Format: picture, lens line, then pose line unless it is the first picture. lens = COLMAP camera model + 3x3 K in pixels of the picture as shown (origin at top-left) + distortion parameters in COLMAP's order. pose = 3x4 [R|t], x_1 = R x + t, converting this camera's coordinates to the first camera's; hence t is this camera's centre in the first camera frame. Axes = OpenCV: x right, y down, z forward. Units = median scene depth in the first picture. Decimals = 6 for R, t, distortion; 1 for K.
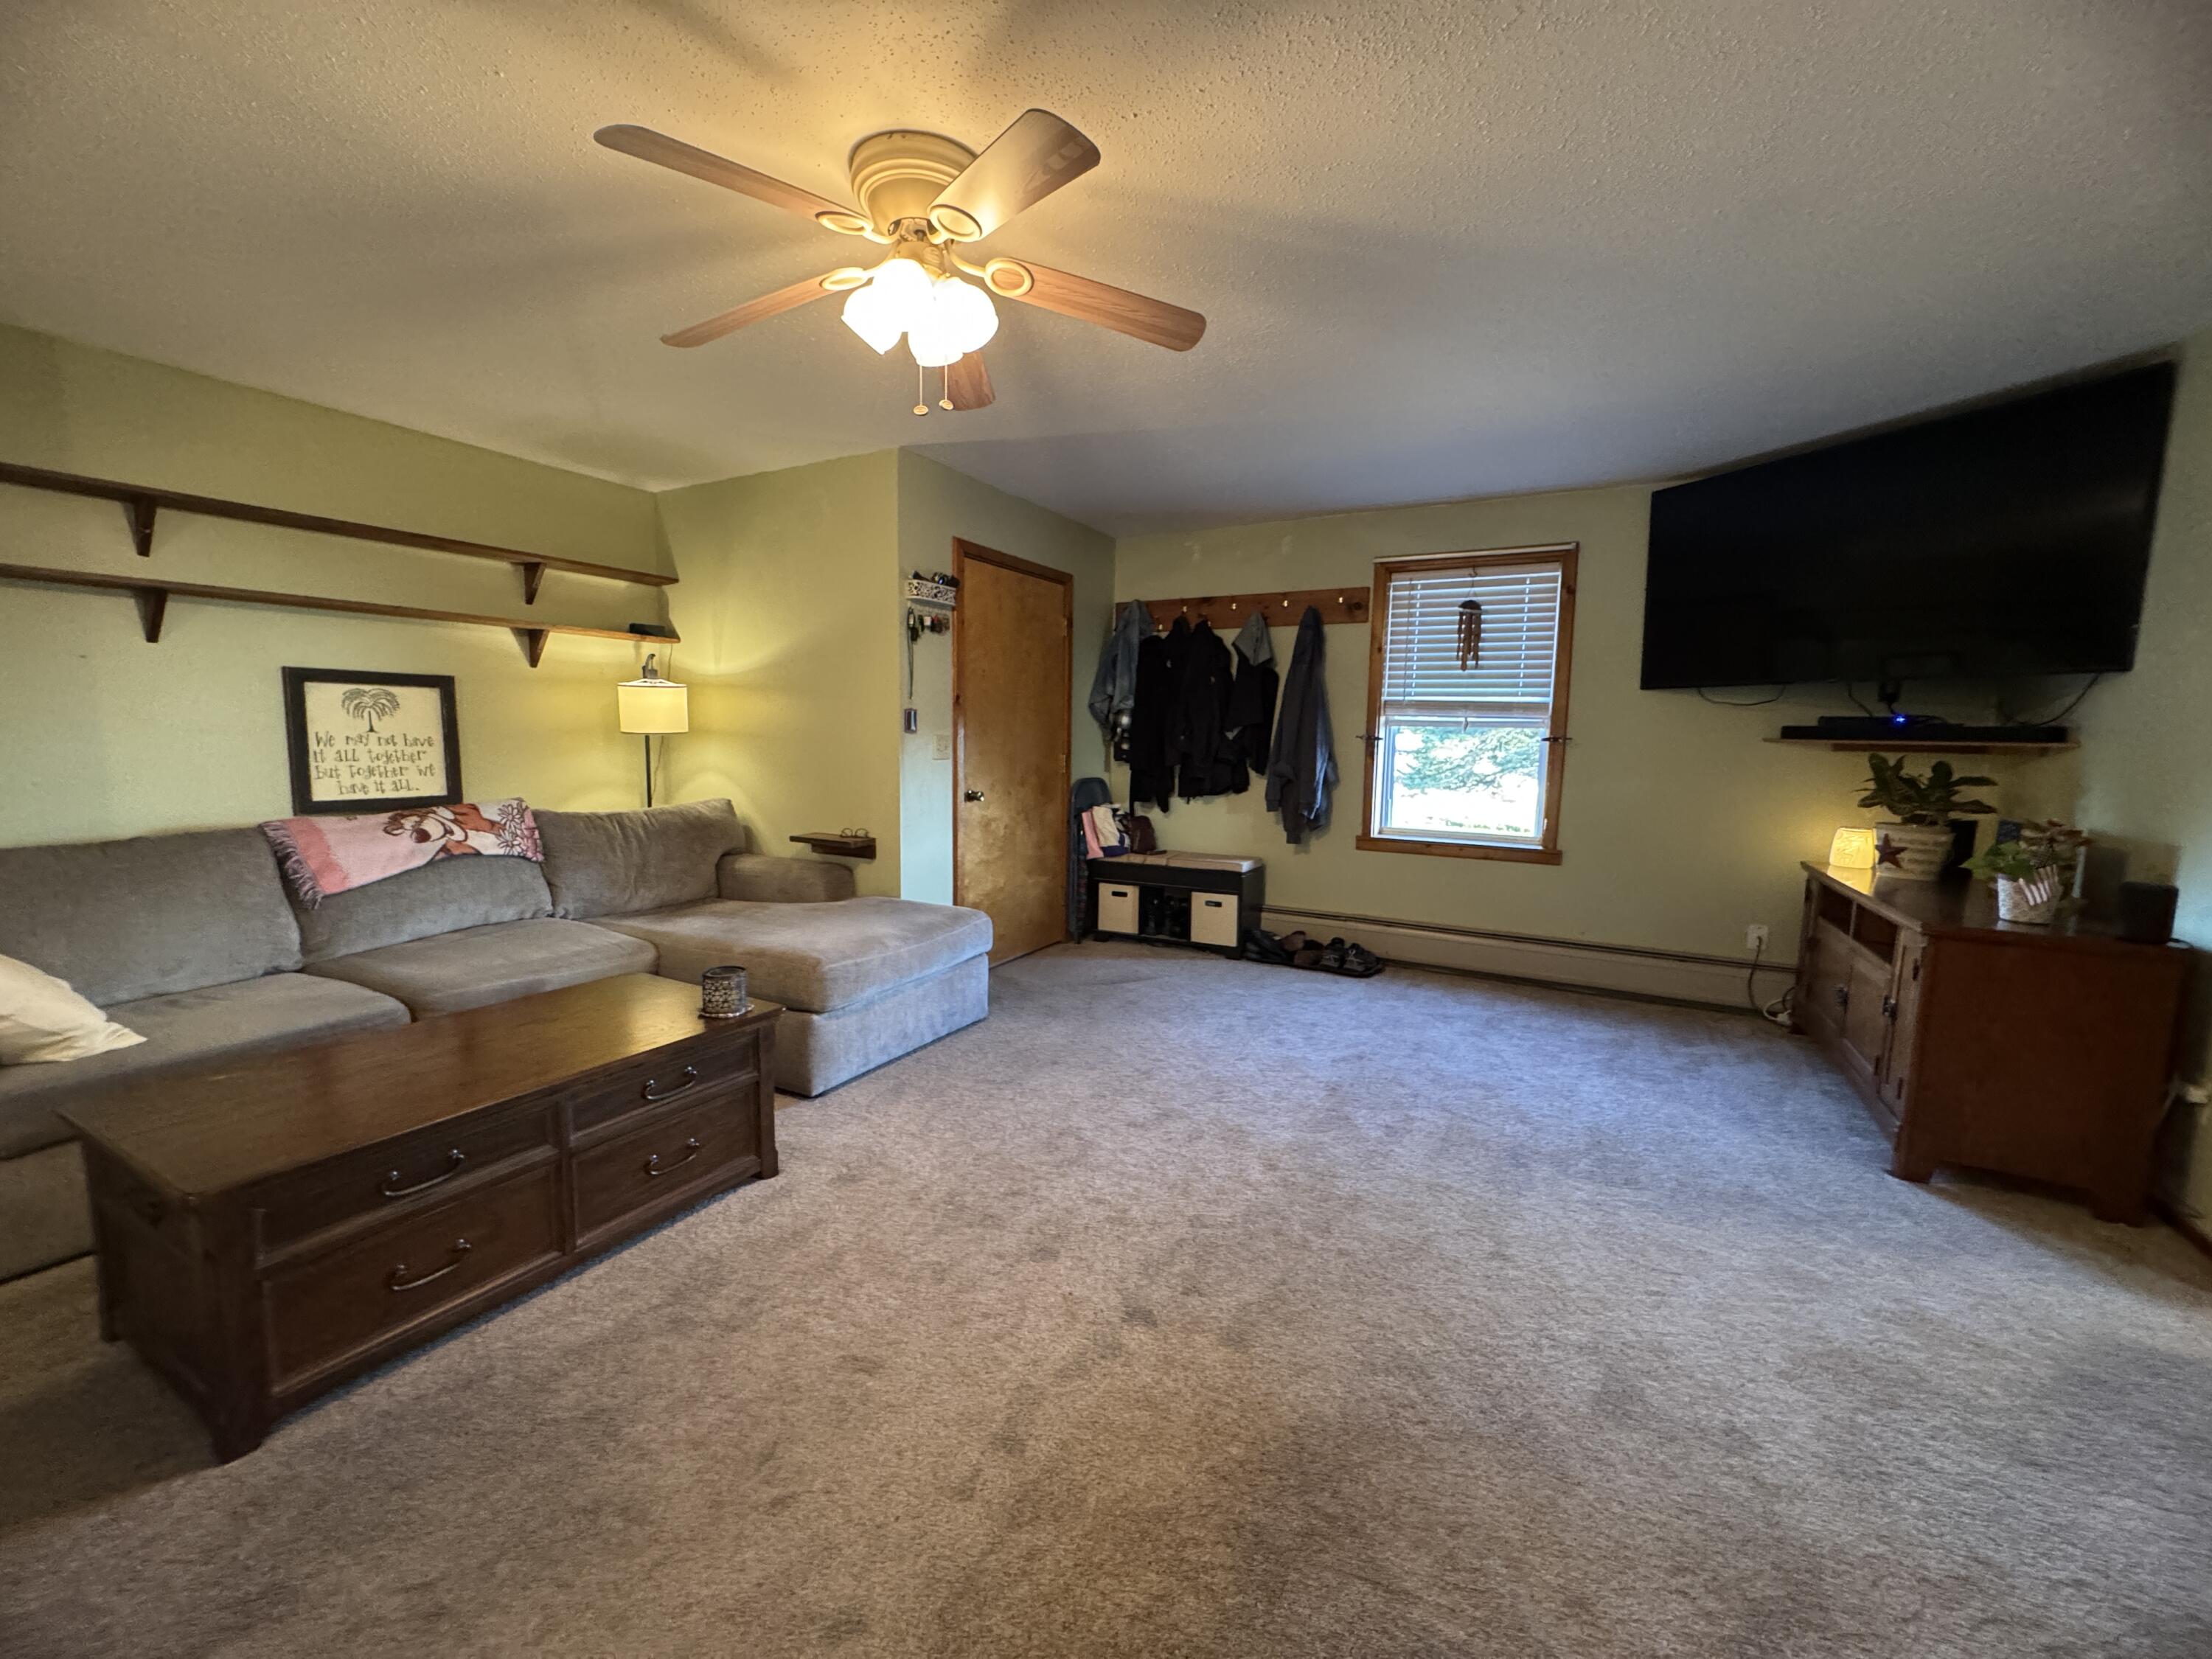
lens RADIAL K [[890.0, 0, 1105.7], [0, 890.0, 829.4], [0, 0, 1]] dist [-0.002782, 0.000118]
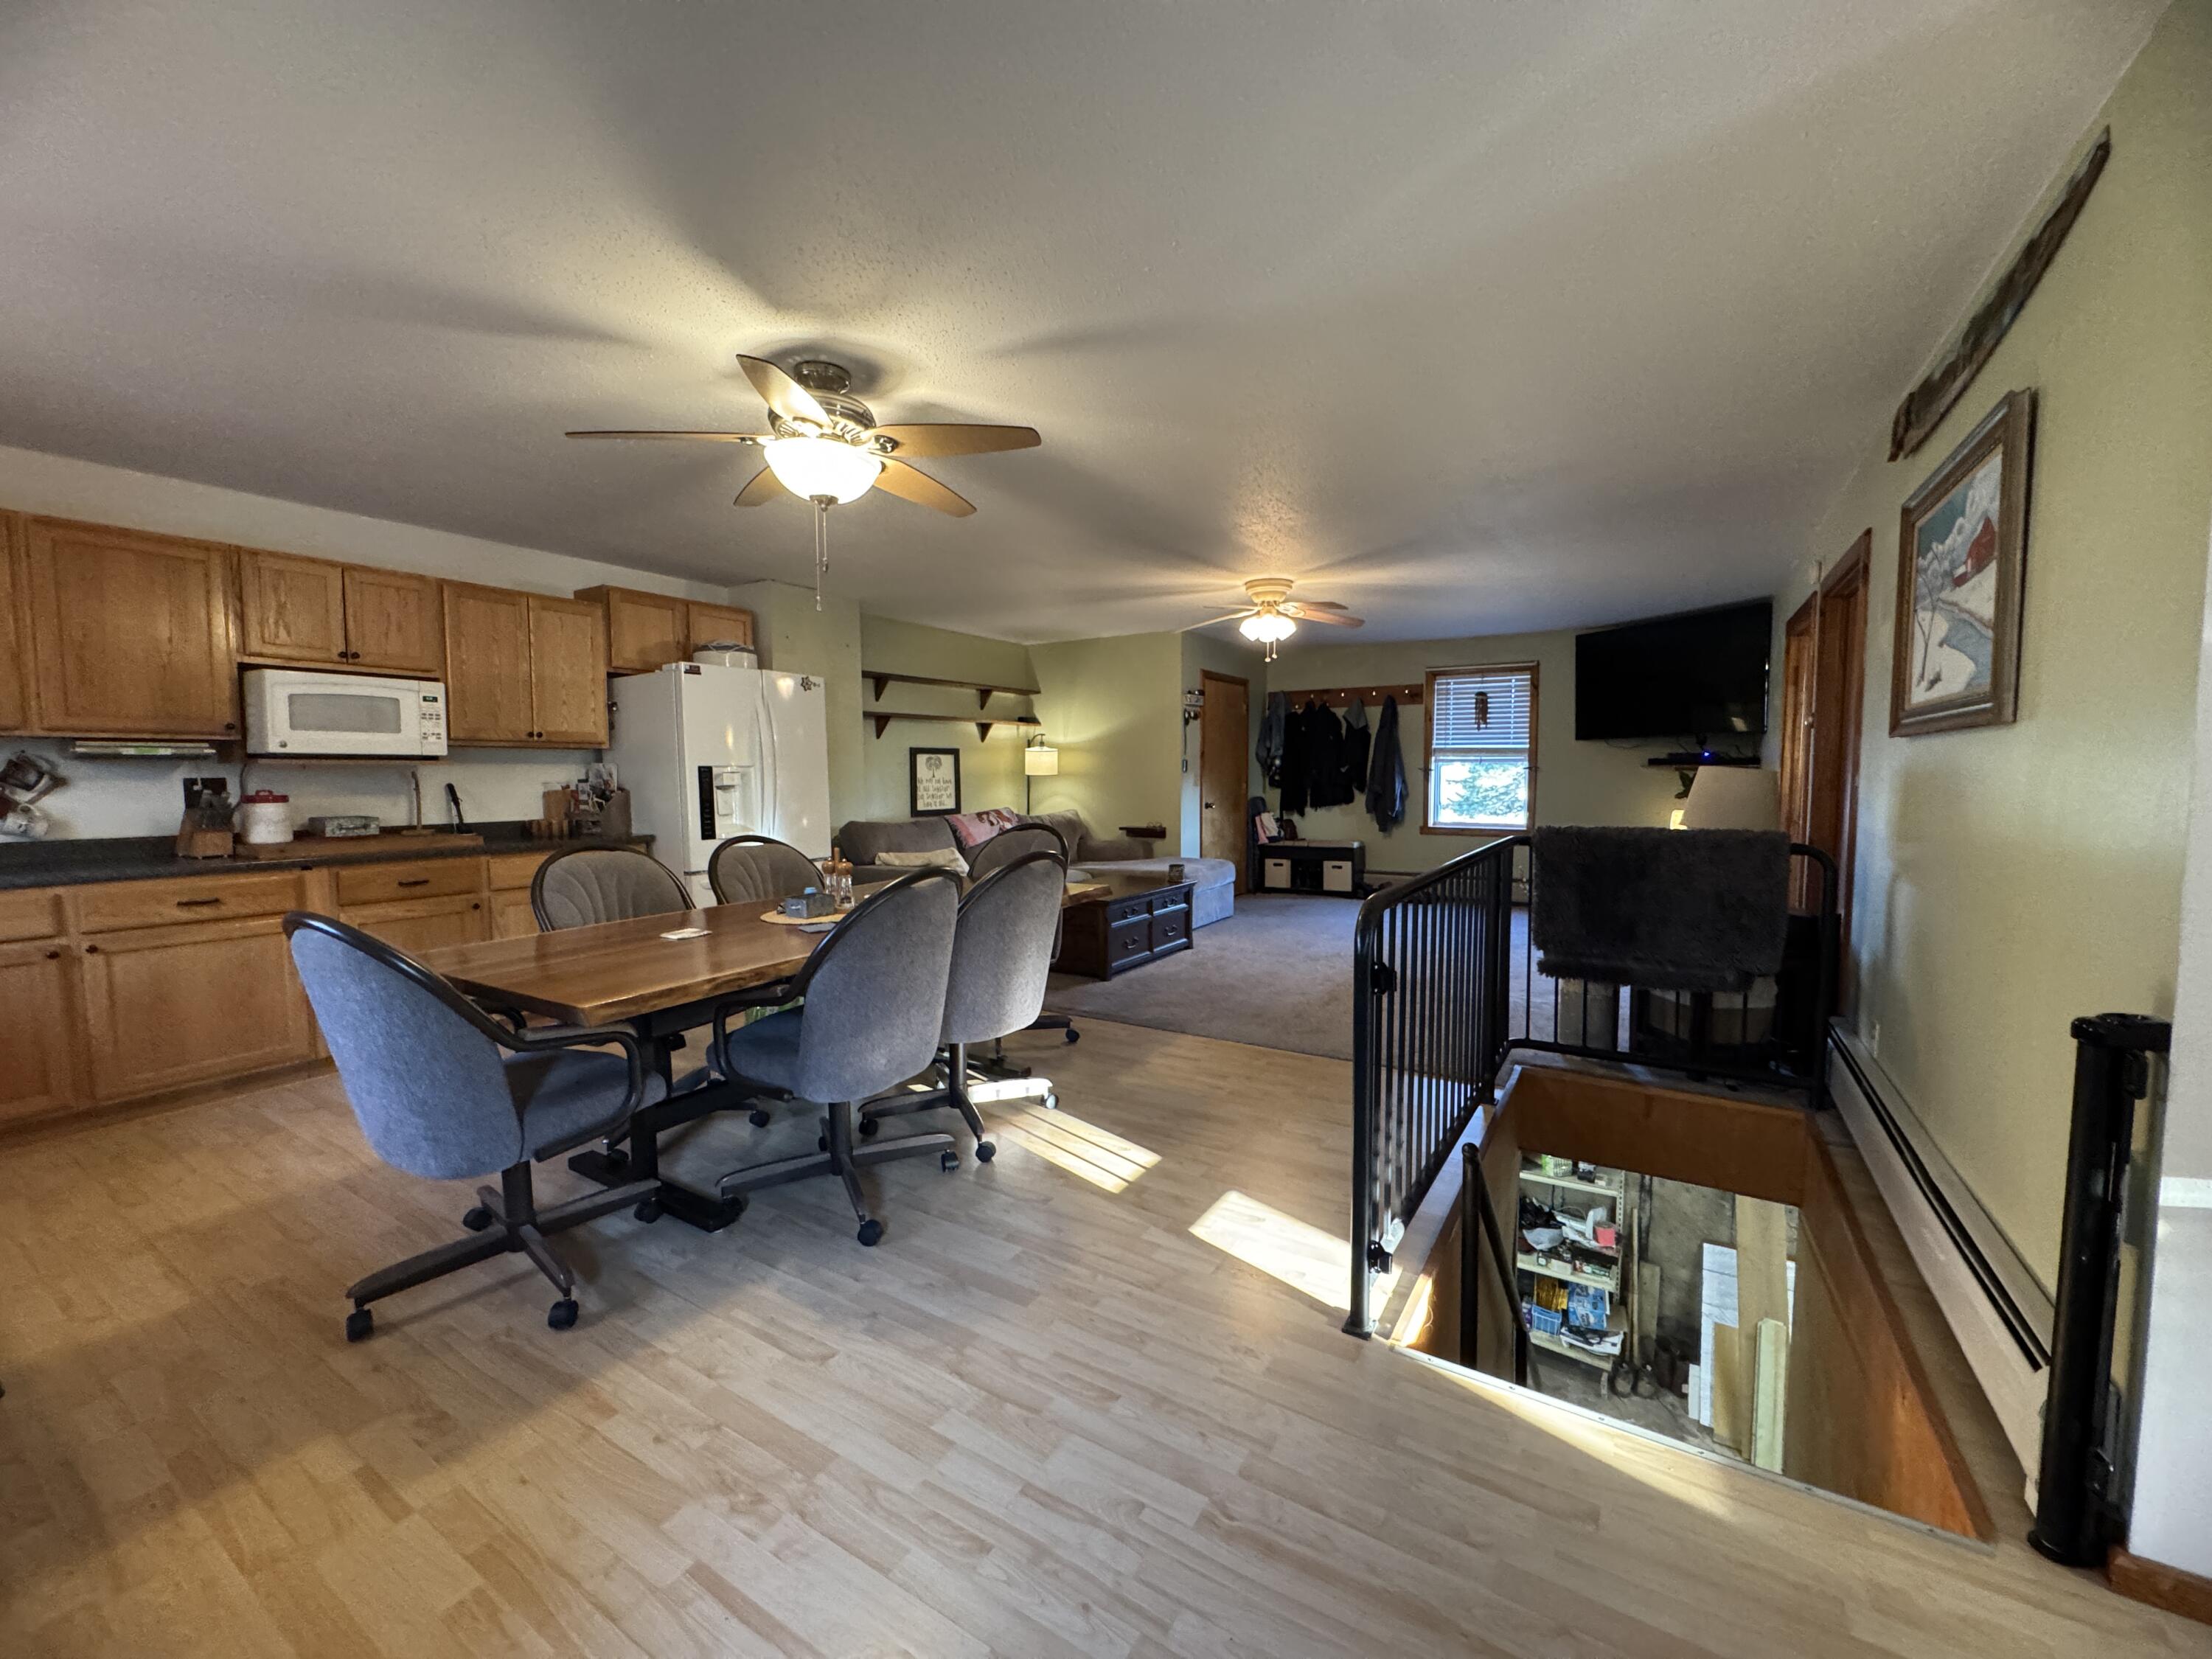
lens RADIAL K [[907.4, 0, 1097.9], [0, 907.4, 831.1], [0, 0, 1]] dist [-0.000128, 0.000035]
pose [[0.998419, -0.017556, -0.053401, -0.297791], [0.015291, 0.998978, -0.042538, 0.098305], [0.054094, 0.041654, 0.997667, -0.948317]]
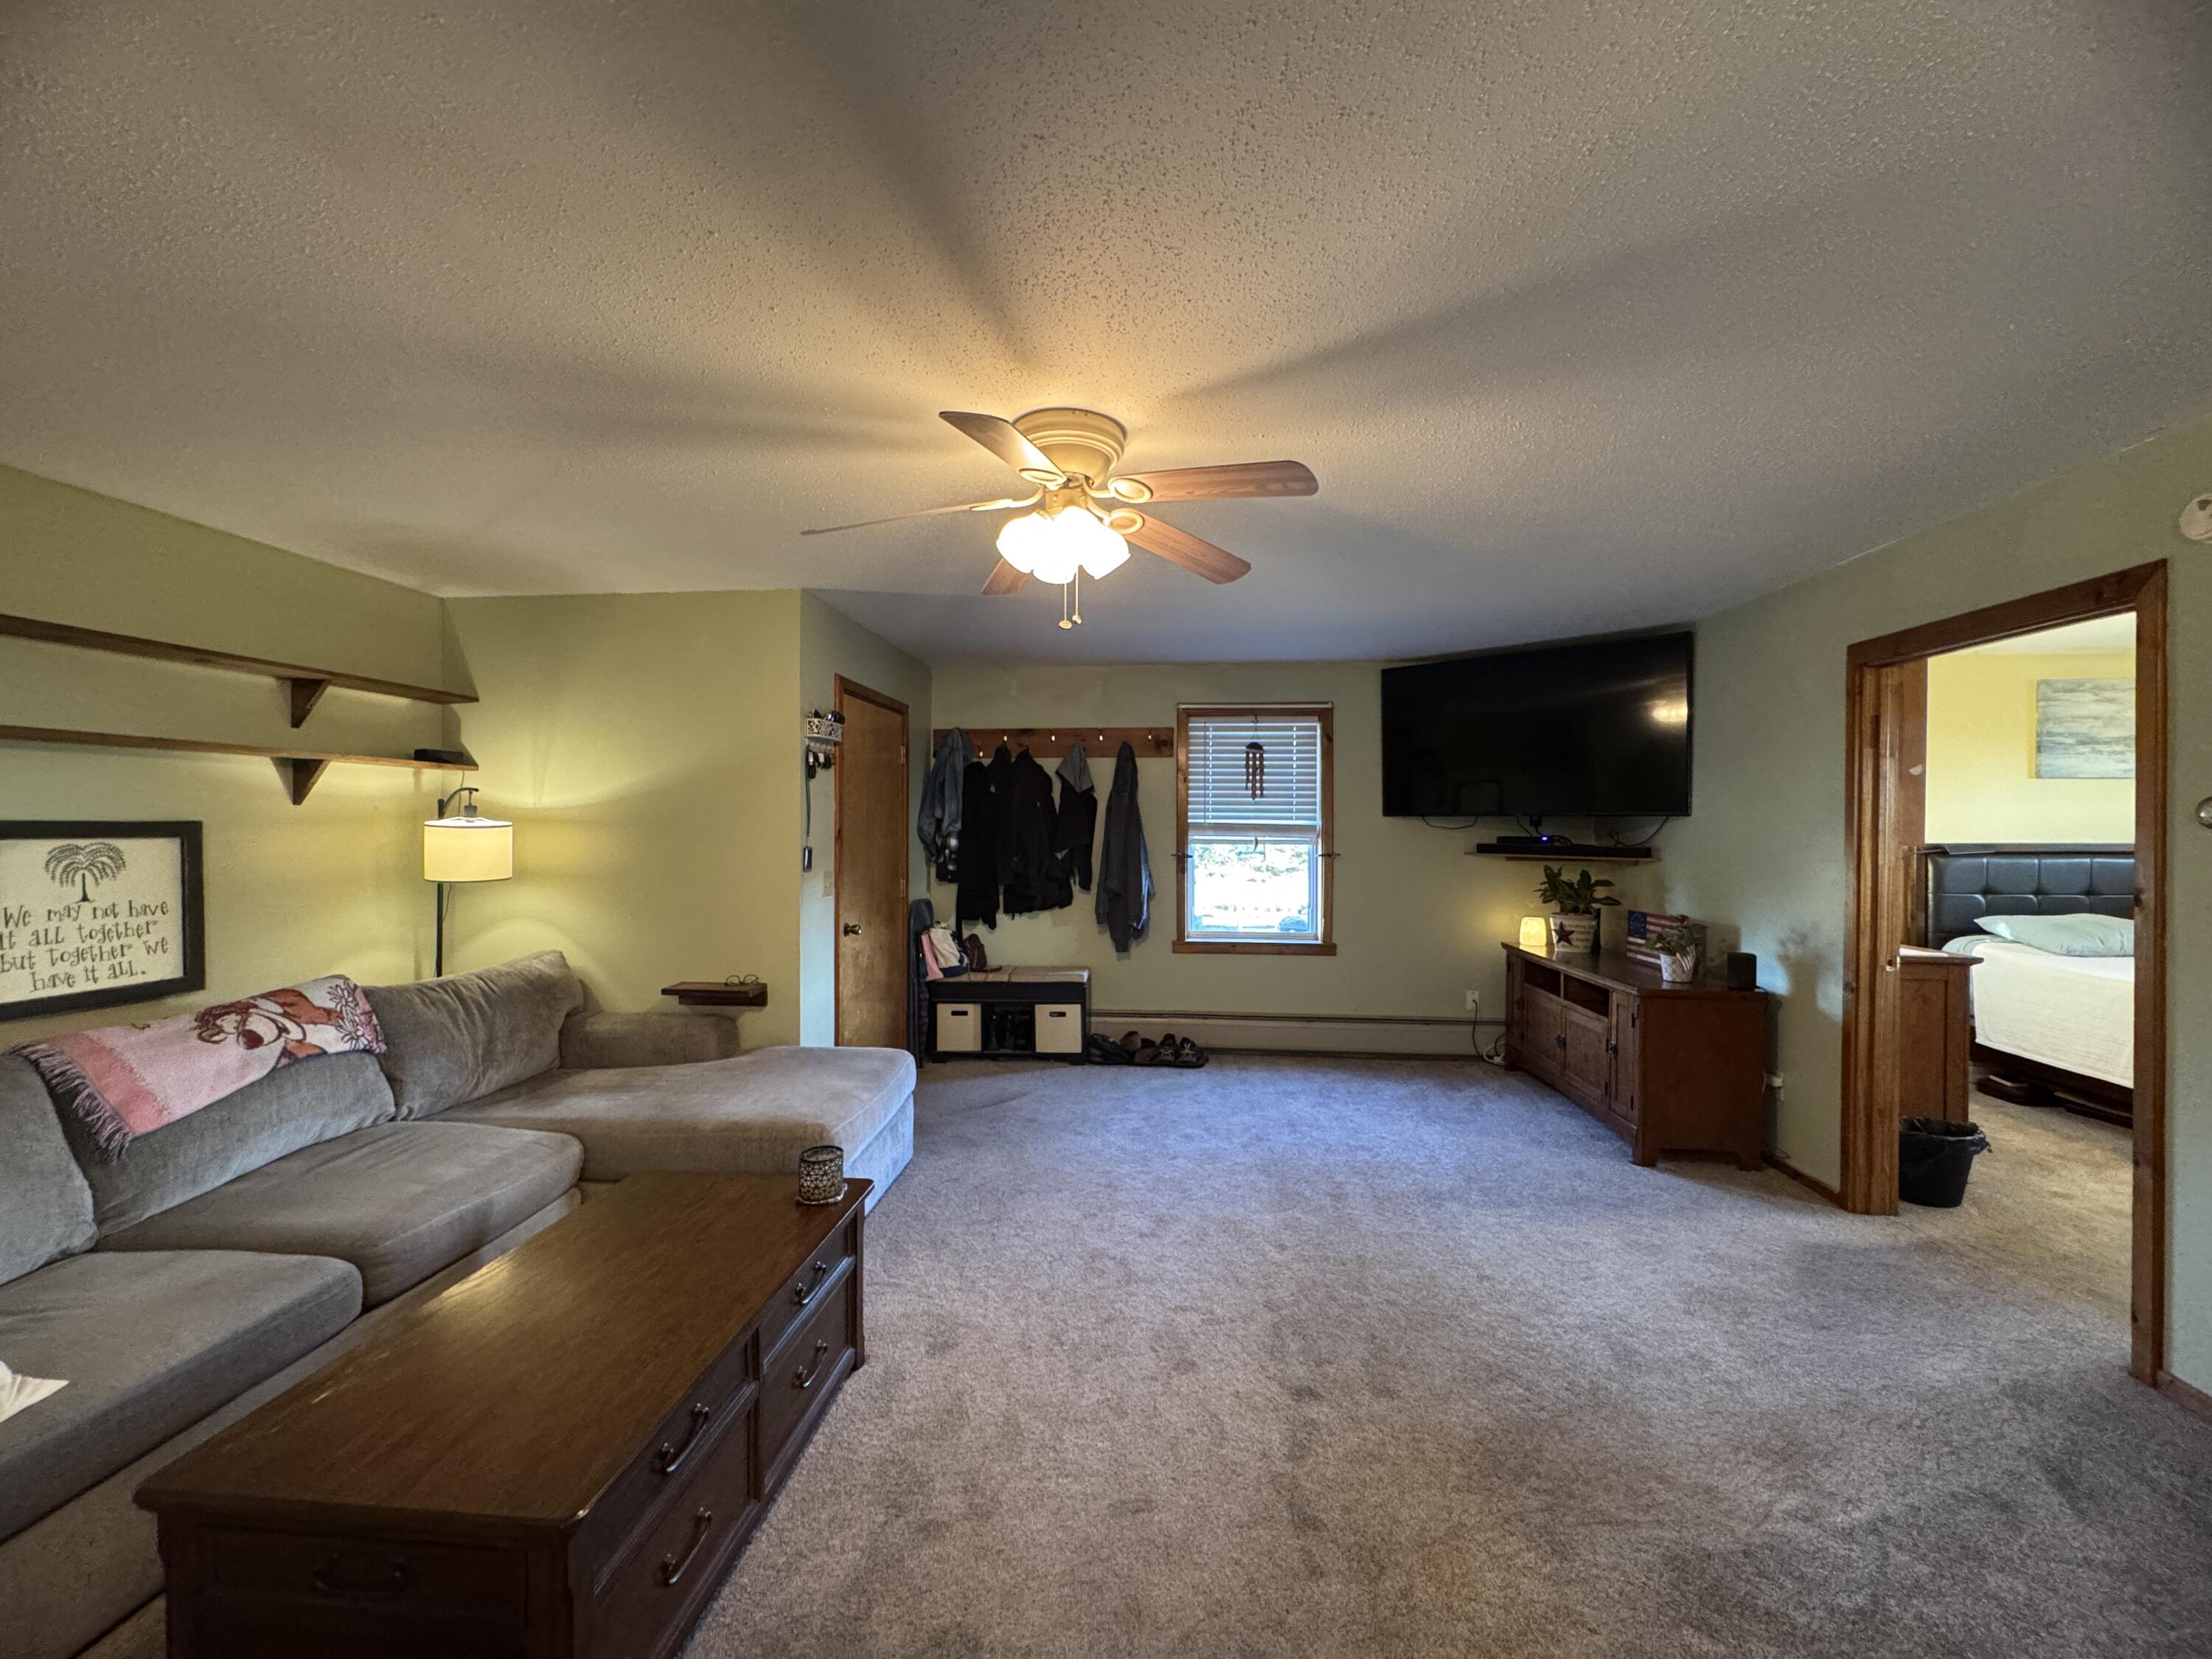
lens RADIAL K [[890.0, 0, 1105.7], [0, 890.0, 829.4], [0, 0, 1]] dist [-0.002782, 0.000118]
pose [[0.913570, -0.017282, 0.406313, -0.308074], [0.056464, 0.994810, -0.084642, -0.052132], [-0.402742, 0.100269, 0.909805, -0.020114]]
